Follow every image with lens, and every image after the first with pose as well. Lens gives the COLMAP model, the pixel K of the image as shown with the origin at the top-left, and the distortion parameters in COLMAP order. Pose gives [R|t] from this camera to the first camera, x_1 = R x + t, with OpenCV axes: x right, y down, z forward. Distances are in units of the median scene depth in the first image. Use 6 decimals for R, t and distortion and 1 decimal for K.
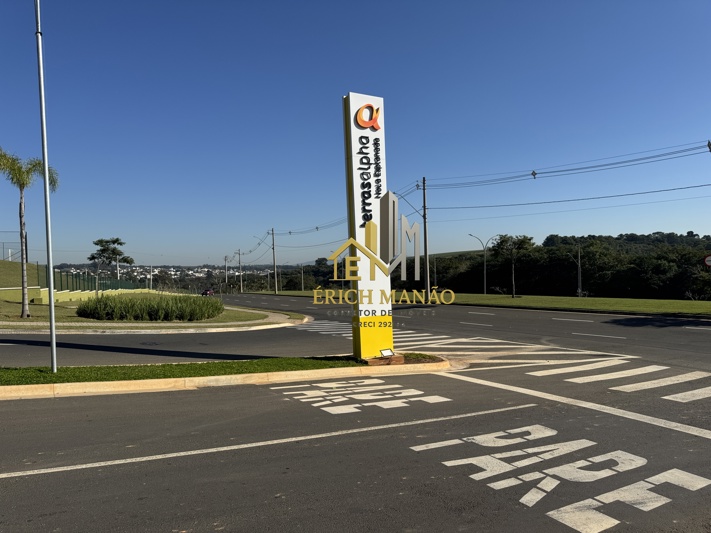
lens RADIAL K [[500.2, 0, 354.8], [0, 500.2, 271.9], [0, 0, 1]] dist [0.100612, -0.137620]
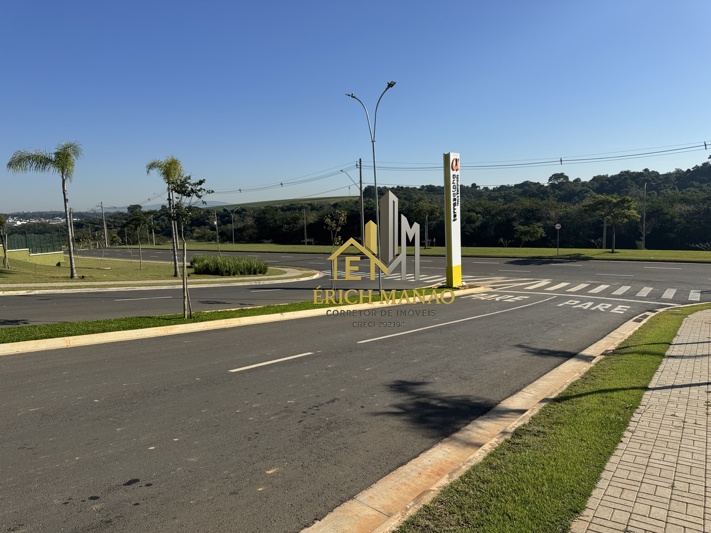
lens RADIAL K [[500.2, 0, 354.8], [0, 500.2, 271.9], [0, 0, 1]] dist [0.100612, -0.137620]
pose [[0.934315, -0.046072, 0.353459, -1.041548], [0.008308, 0.994157, 0.107622, -0.105446], [-0.356352, -0.097616, 0.929238, -0.710745]]
